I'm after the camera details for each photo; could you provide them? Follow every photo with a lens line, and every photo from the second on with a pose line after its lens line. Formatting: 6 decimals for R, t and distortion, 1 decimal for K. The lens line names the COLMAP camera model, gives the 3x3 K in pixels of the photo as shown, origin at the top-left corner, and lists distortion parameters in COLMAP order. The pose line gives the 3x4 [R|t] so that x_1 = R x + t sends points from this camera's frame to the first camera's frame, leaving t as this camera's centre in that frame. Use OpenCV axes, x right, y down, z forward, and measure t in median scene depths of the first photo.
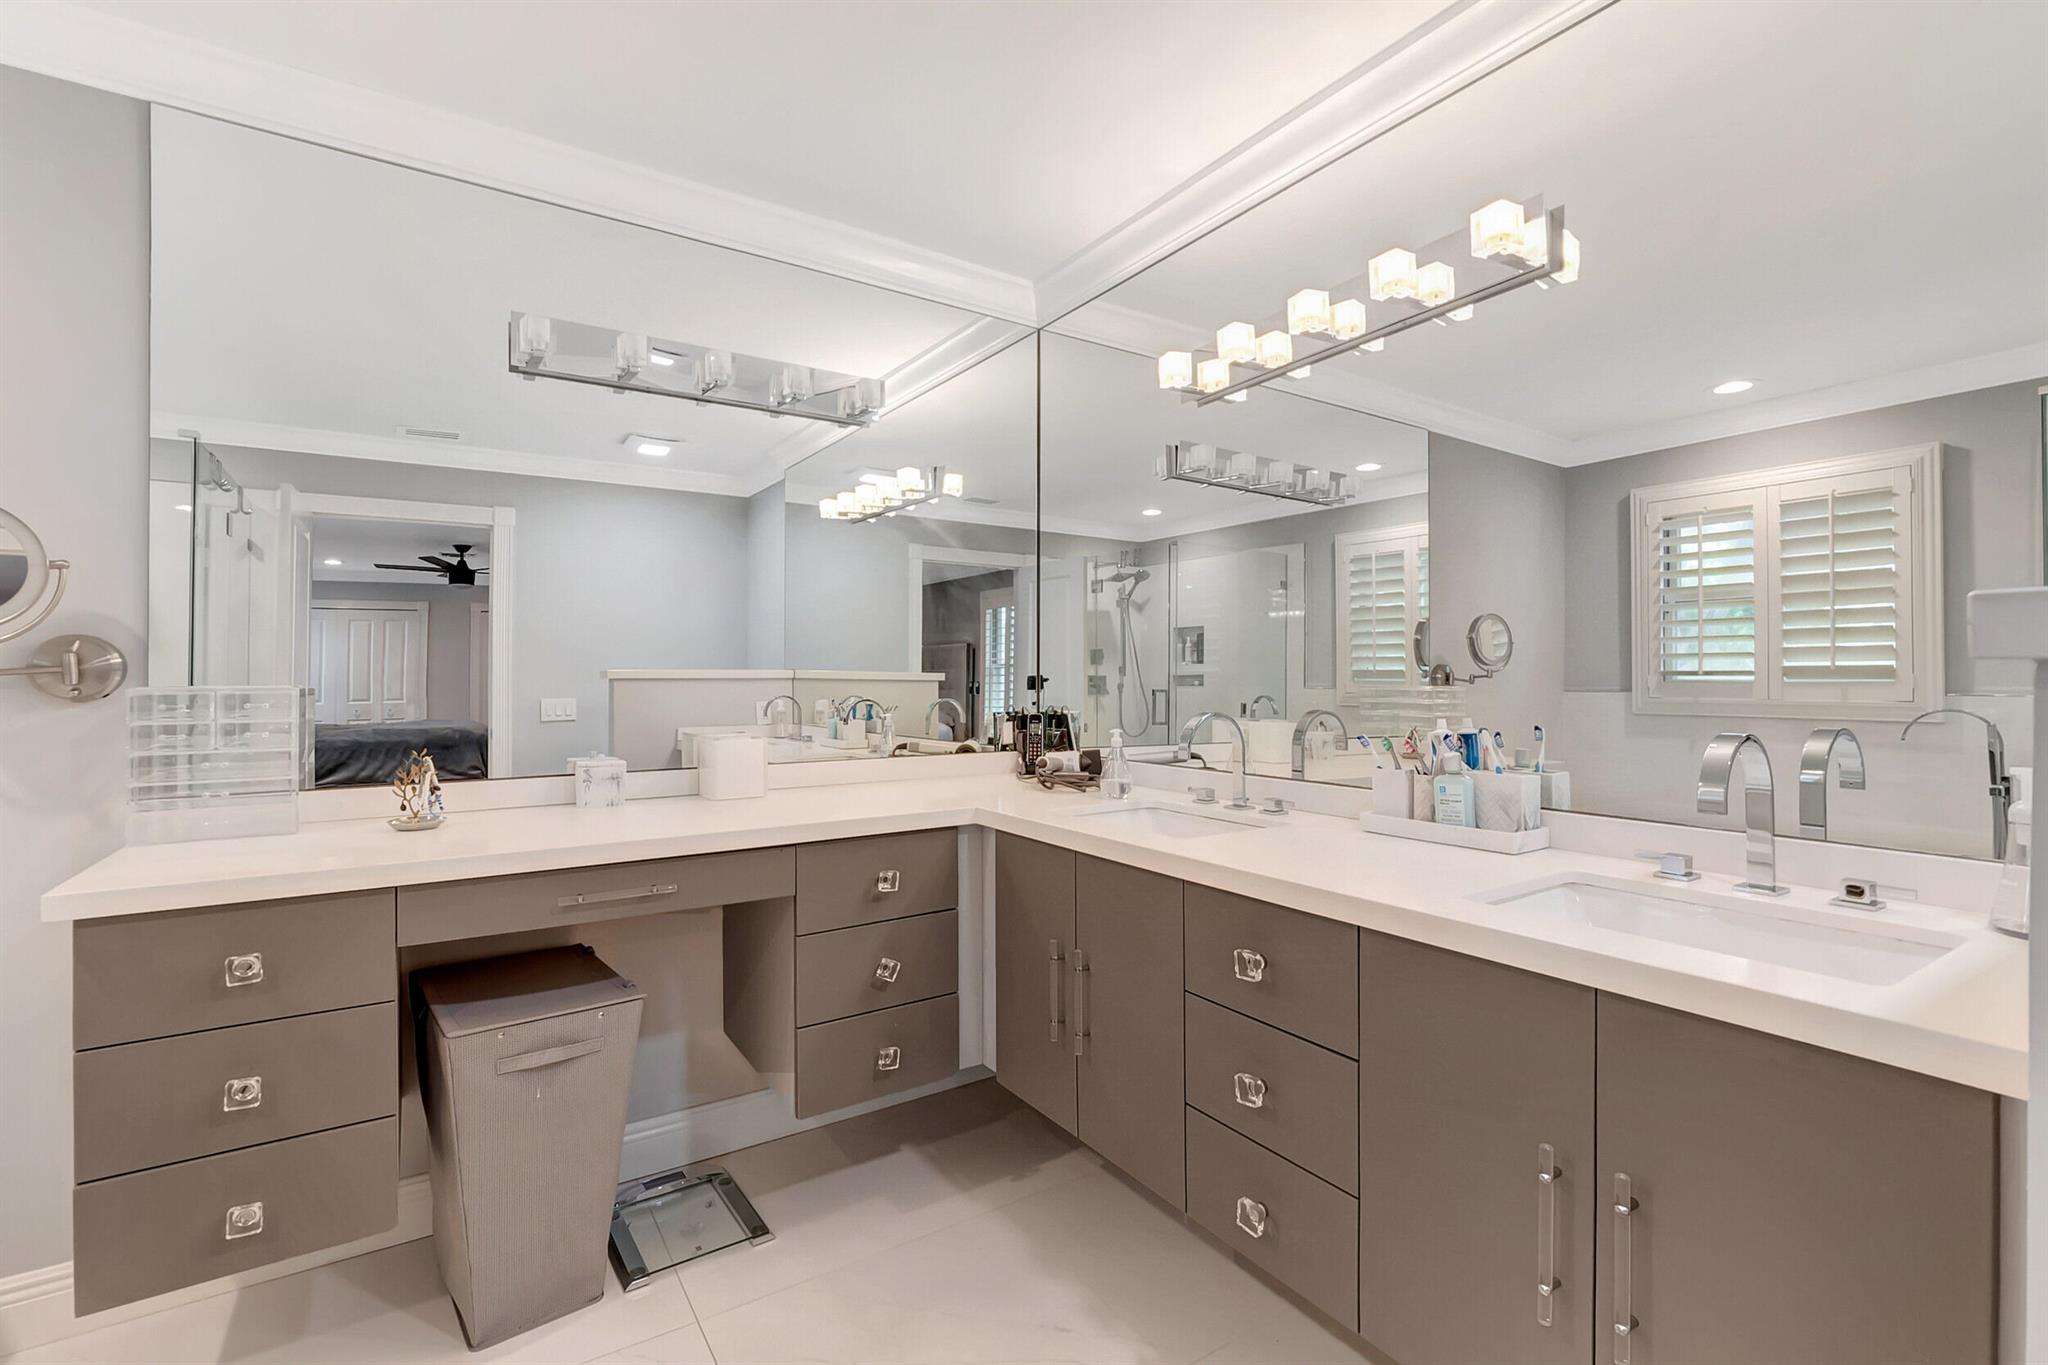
lens RADIAL K [[909.4, 0, 1020.9], [0, 909.4, 678.3], [0, 0, 1]] dist [-0.000079, 0.000103]
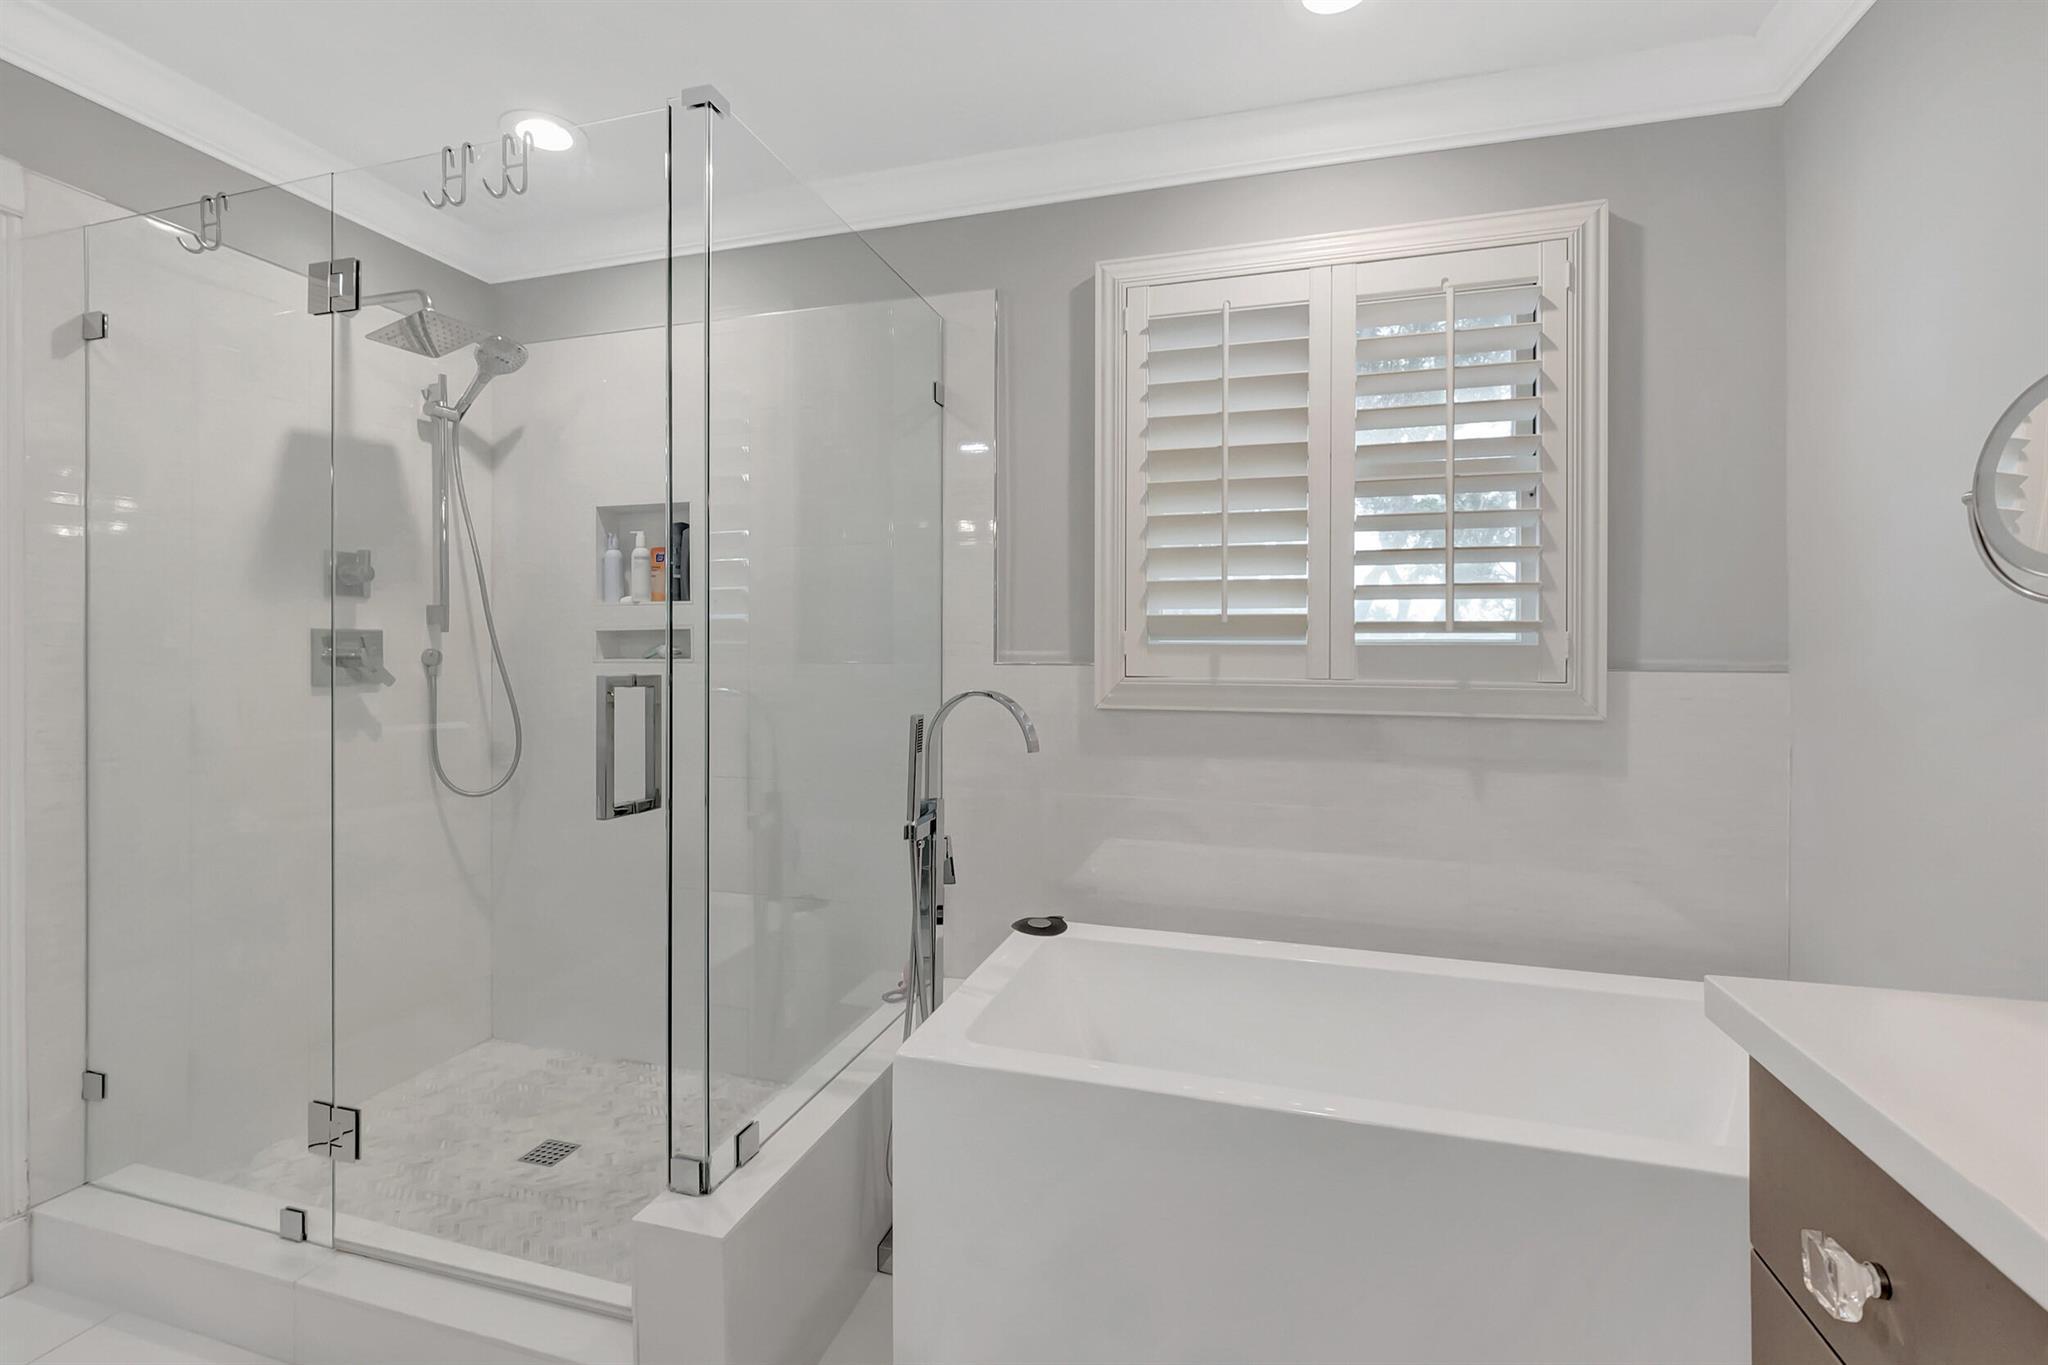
lens RADIAL K [[912.1, 0, 1019.4], [0, 912.1, 659.3], [0, 0, 1]] dist [-0.000621, -0.000014]
pose [[0.777550, -0.002772, 0.628815, 0.066164], [-0.002695, 0.999966, 0.007742, 0.005014], [-0.628815, -0.007715, 0.777517, 0.597545]]
